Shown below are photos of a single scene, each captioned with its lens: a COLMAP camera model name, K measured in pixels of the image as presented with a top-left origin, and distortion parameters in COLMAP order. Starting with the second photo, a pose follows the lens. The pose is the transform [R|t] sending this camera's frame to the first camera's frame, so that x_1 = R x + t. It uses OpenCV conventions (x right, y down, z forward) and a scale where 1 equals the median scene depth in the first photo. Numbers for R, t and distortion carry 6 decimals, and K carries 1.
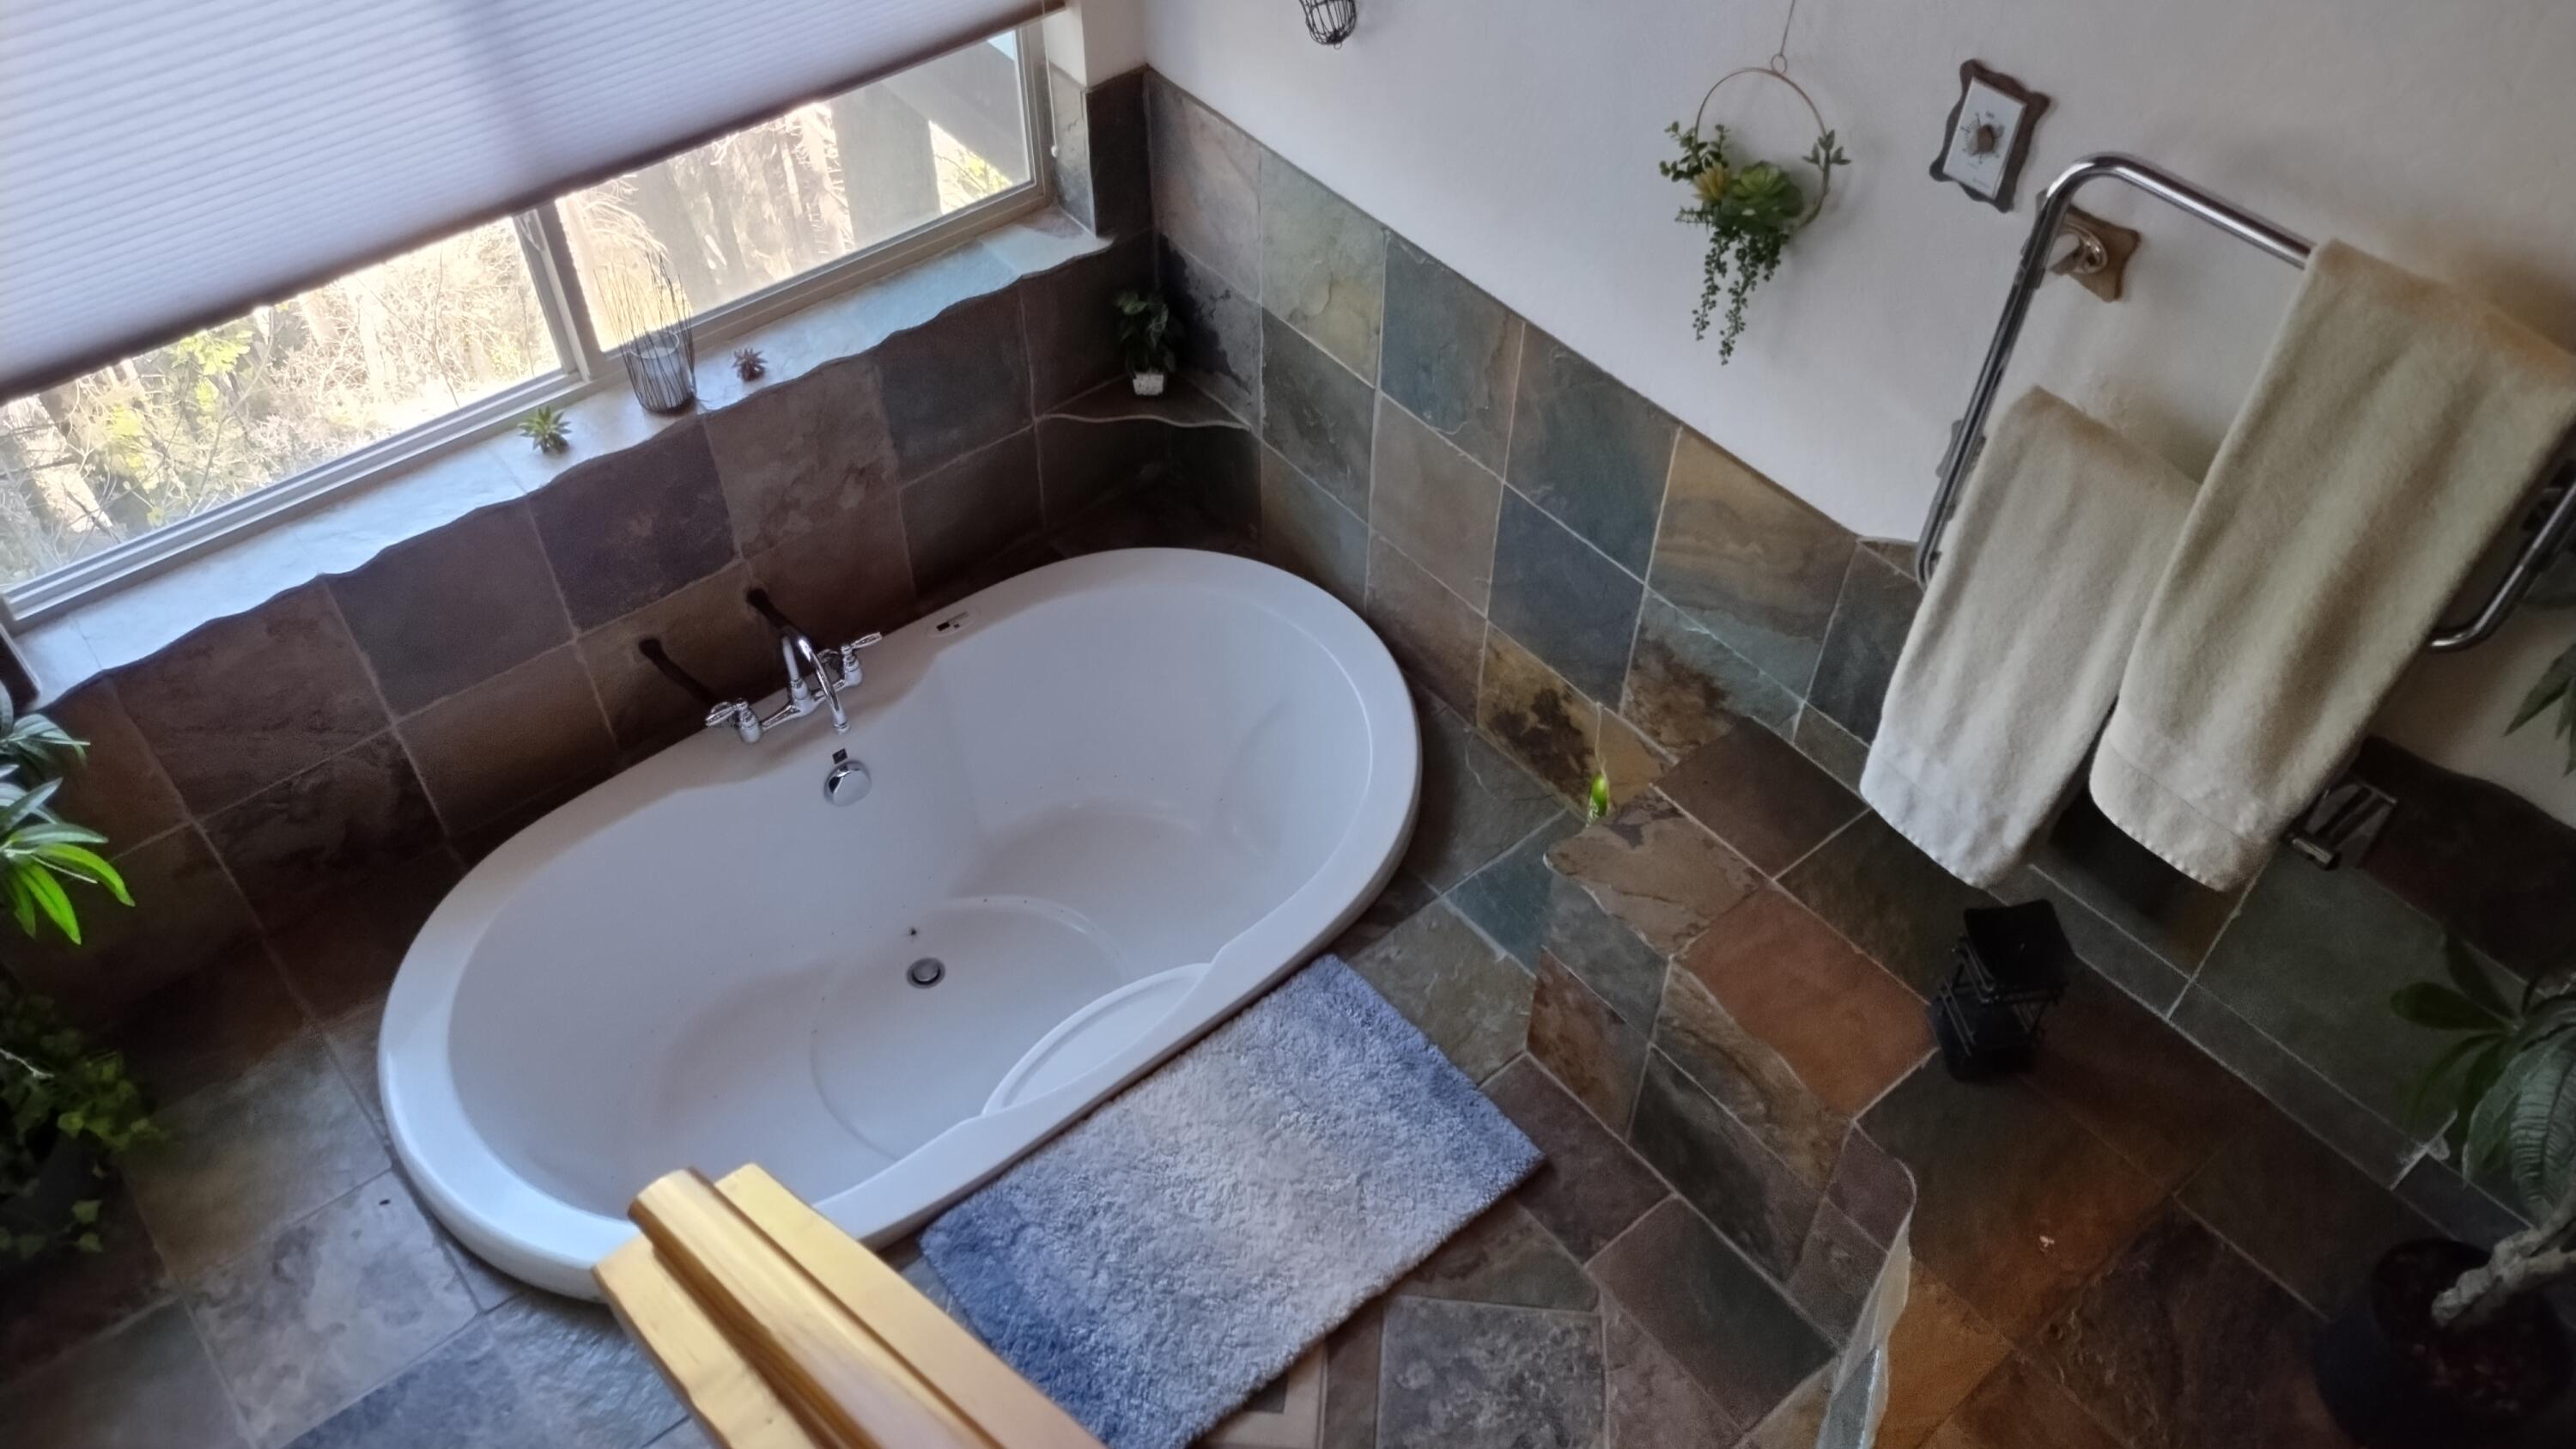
lens RADIAL K [[1898.6, 0, 1289.1], [0, 1898.6, 719.4], [0, 0, 1]] dist [0.076166, -0.099228]
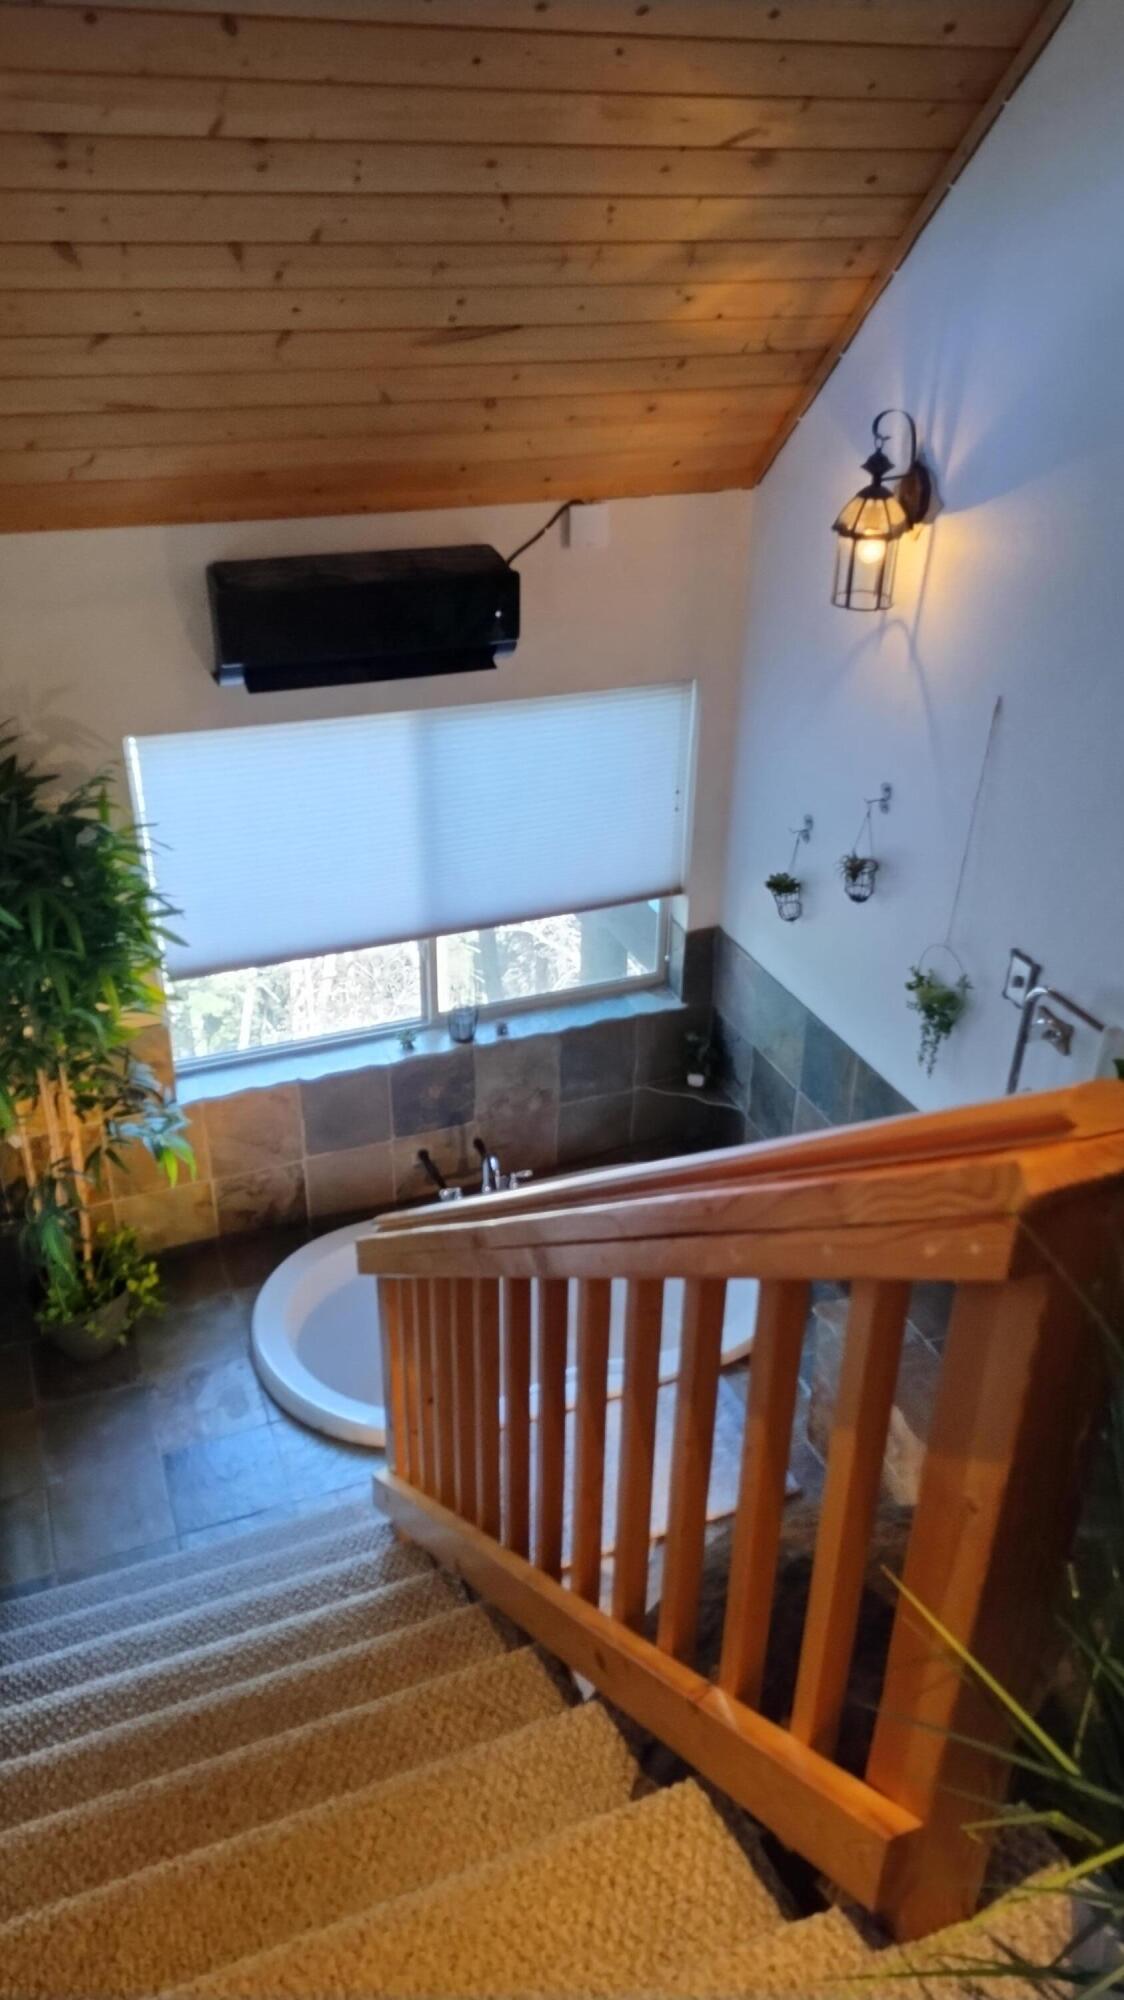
lens RADIAL K [[1473.8, 0, 562.0], [0, 1473.8, 1000.0], [0, 0, 1]] dist [0.076166, -0.099228]
pose [[0.950774, 0.150966, -0.270627, 0.223135], [-0.228113, 0.932060, -0.281474, 0.235055], [0.209747, 0.329352, 0.920616, -0.509162]]
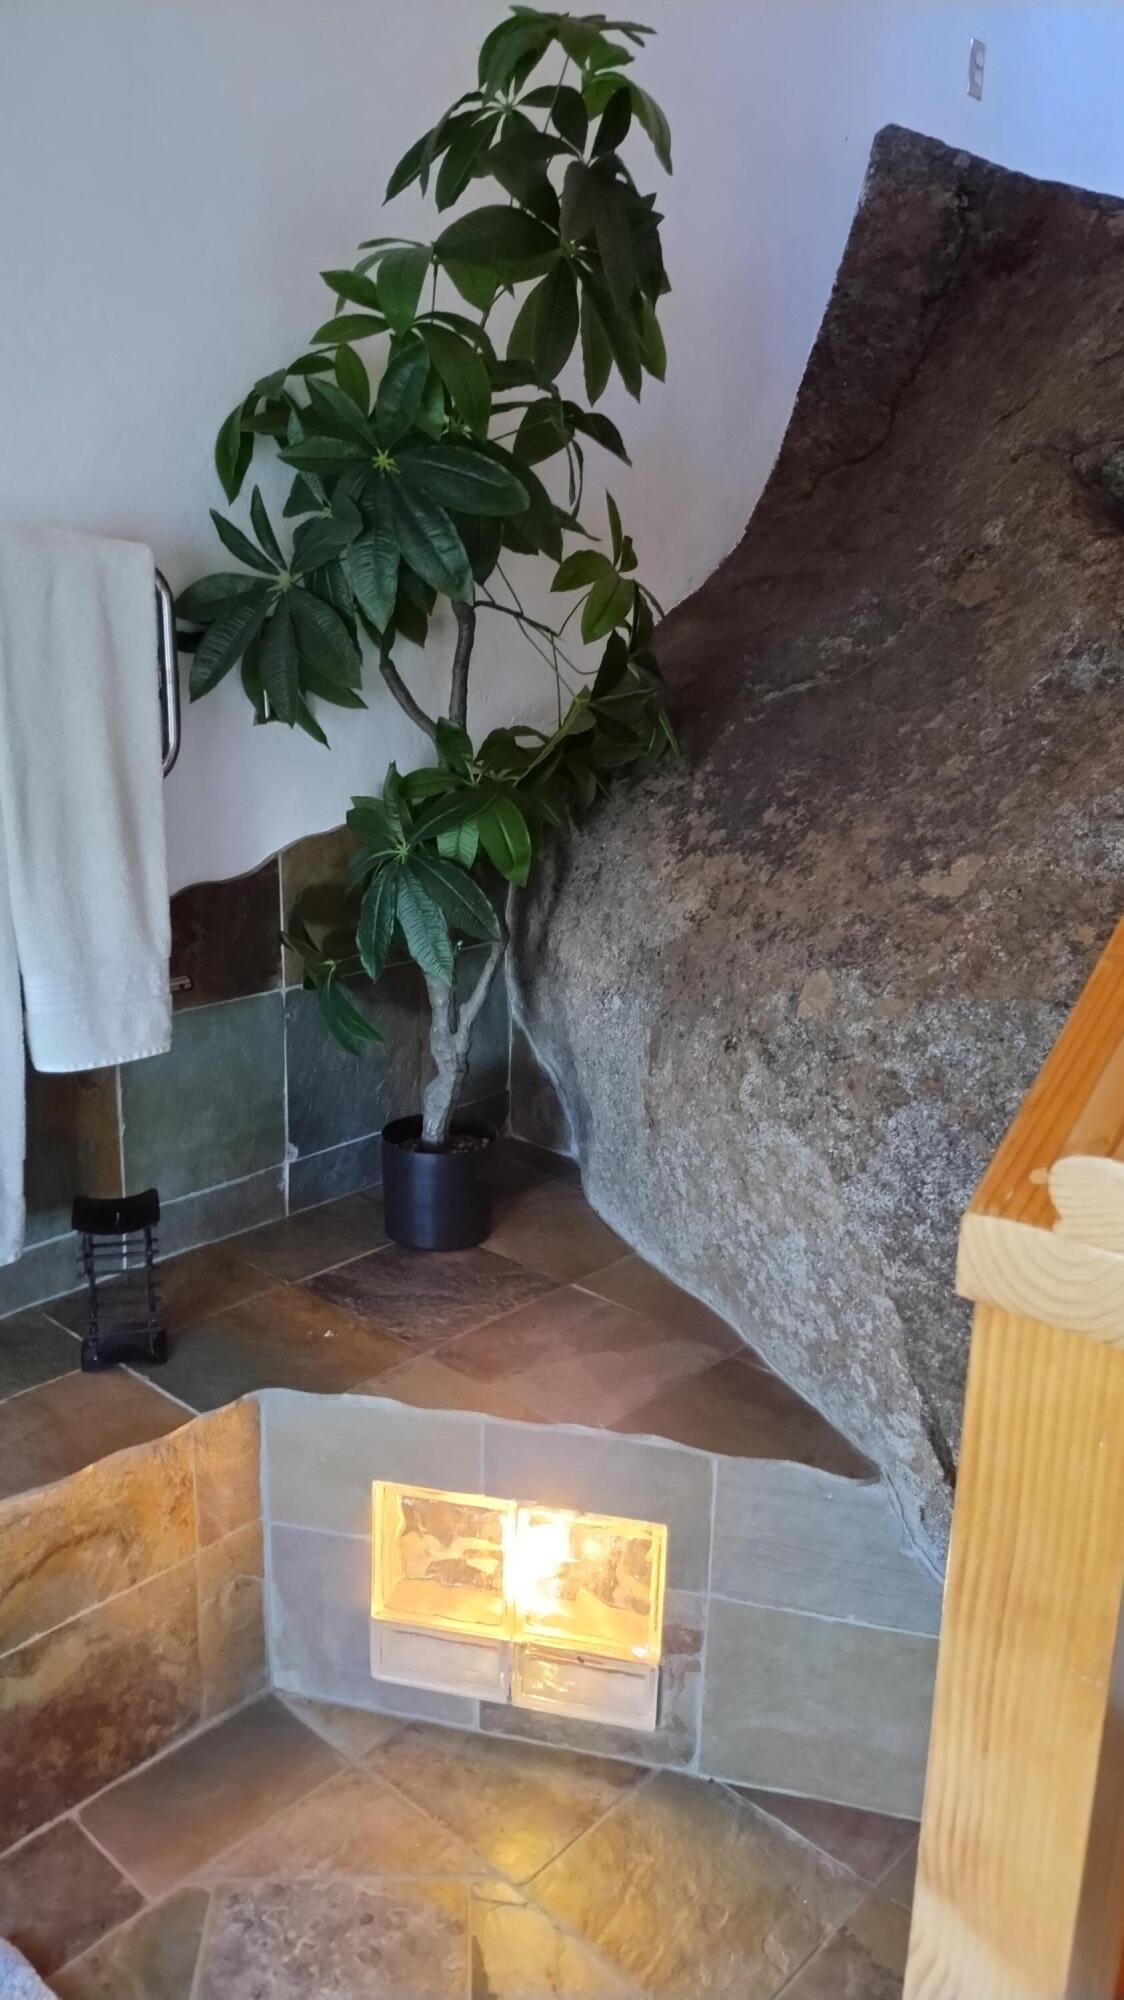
lens RADIAL K [[1473.8, 0, 562.0], [0, 1473.8, 1000.0], [0, 0, 1]] dist [0.076166, -0.099228]
pose [[-0.134944, -0.292762, 0.946615, -0.363049], [0.710430, 0.637376, 0.298397, -0.031806], [-0.690709, 0.712771, 0.121977, 0.504293]]
